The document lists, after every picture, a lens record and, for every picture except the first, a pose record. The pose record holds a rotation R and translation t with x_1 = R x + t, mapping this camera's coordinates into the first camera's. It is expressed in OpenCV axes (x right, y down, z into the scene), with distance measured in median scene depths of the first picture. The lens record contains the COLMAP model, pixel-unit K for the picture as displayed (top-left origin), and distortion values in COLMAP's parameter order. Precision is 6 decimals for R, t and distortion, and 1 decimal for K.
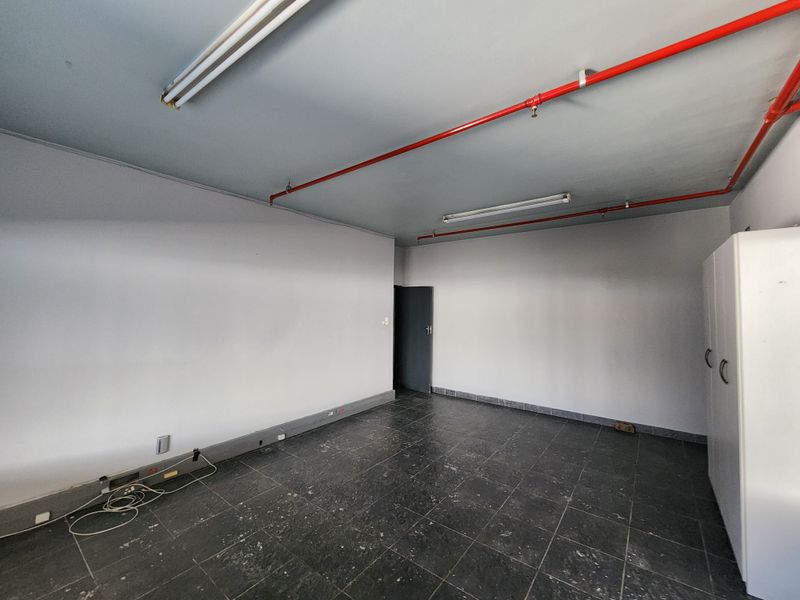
lens RADIAL K [[331.6, 0, 398.1], [0, 331.6, 295.3], [0, 0, 1]] dist [0.000901, -0.000089]
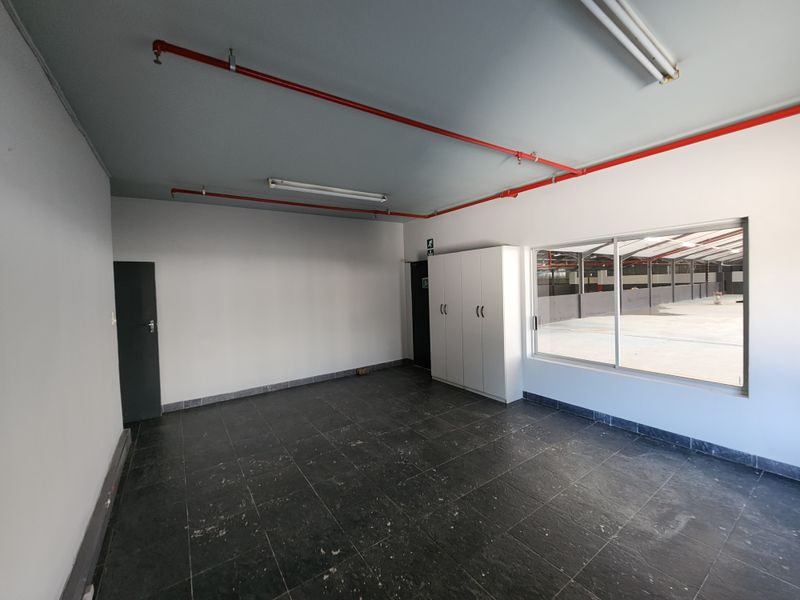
lens RADIAL K [[331.6, 0, 398.1], [0, 331.6, 295.3], [0, 0, 1]] dist [0.000901, -0.000089]
pose [[0.298252, -0.047431, 0.953308, -0.671626], [0.004491, 0.998823, 0.048291, 0.017250], [-0.954477, -0.010122, 0.298114, 0.523300]]
